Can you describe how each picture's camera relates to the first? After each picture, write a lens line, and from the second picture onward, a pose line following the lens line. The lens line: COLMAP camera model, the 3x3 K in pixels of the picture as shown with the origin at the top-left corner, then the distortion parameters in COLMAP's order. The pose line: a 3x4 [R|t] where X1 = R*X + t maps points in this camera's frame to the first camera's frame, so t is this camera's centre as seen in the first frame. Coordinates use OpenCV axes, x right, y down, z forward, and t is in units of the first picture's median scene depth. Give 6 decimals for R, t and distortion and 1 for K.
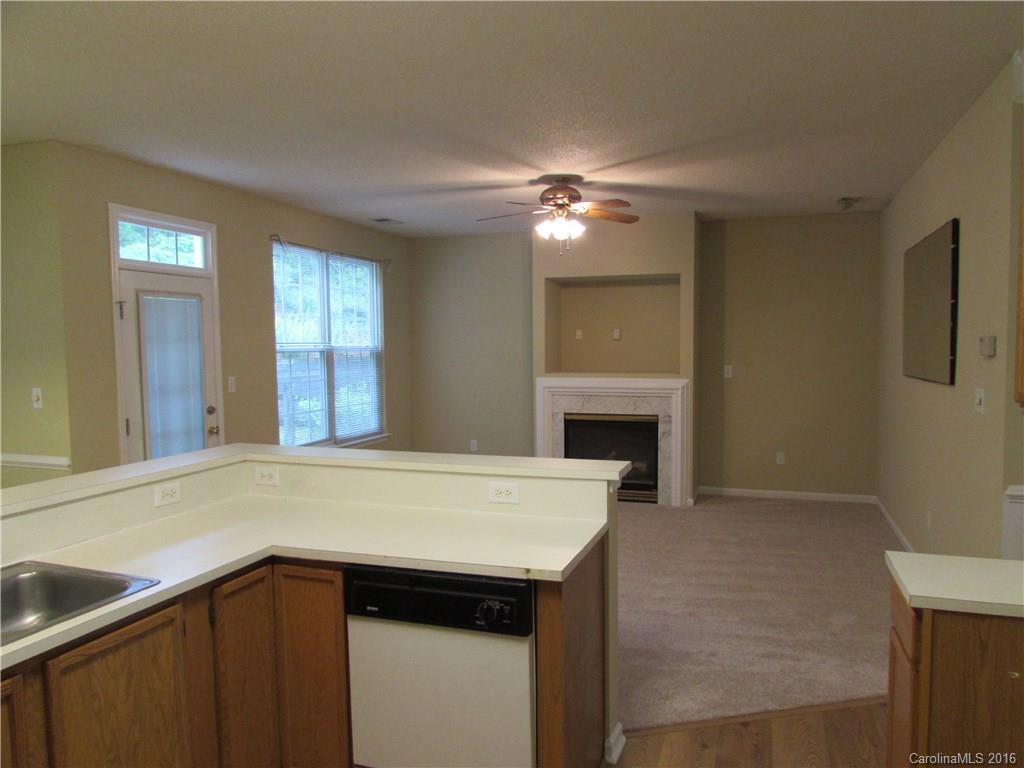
lens RADIAL K [[728.0, 0, 511.7], [0, 728.0, 390.6], [0, 0, 1]] dist [-0.031140, 0.008521]
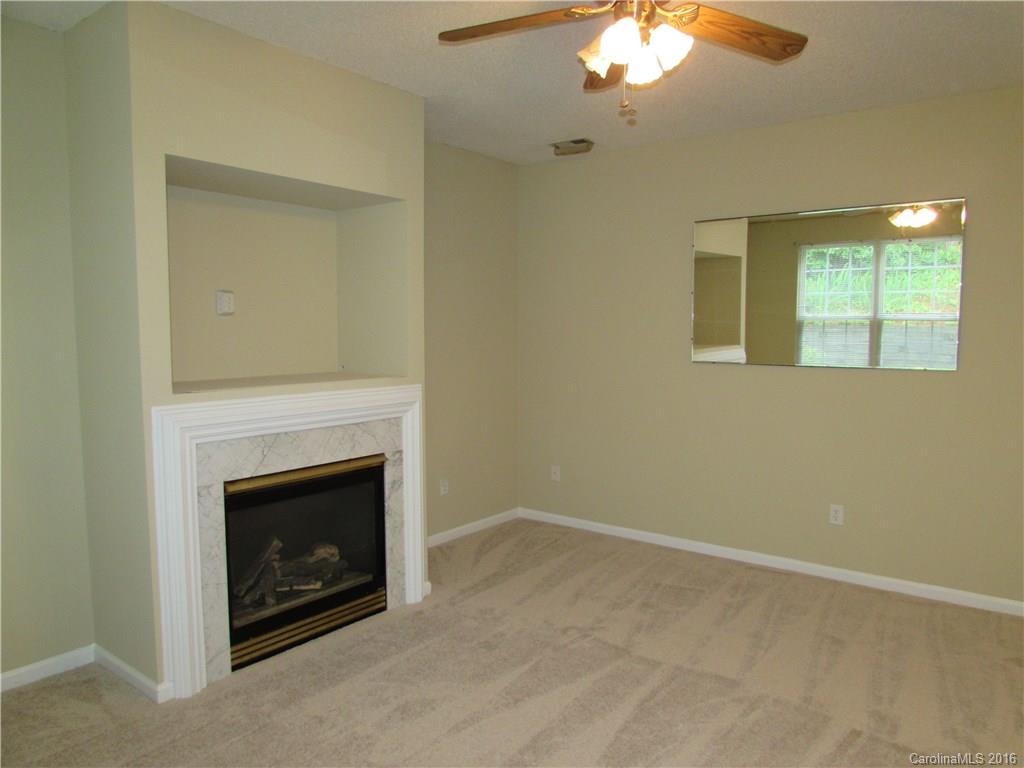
lens RADIAL K [[728.0, 0, 511.7], [0, 728.0, 390.6], [0, 0, 1]] dist [-0.031140, 0.008521]
pose [[0.317214, -0.072637, 0.945568, -0.287177], [0.057900, 0.996686, 0.057140, -0.039534], [-0.946585, 0.036623, 0.320368, 0.728598]]
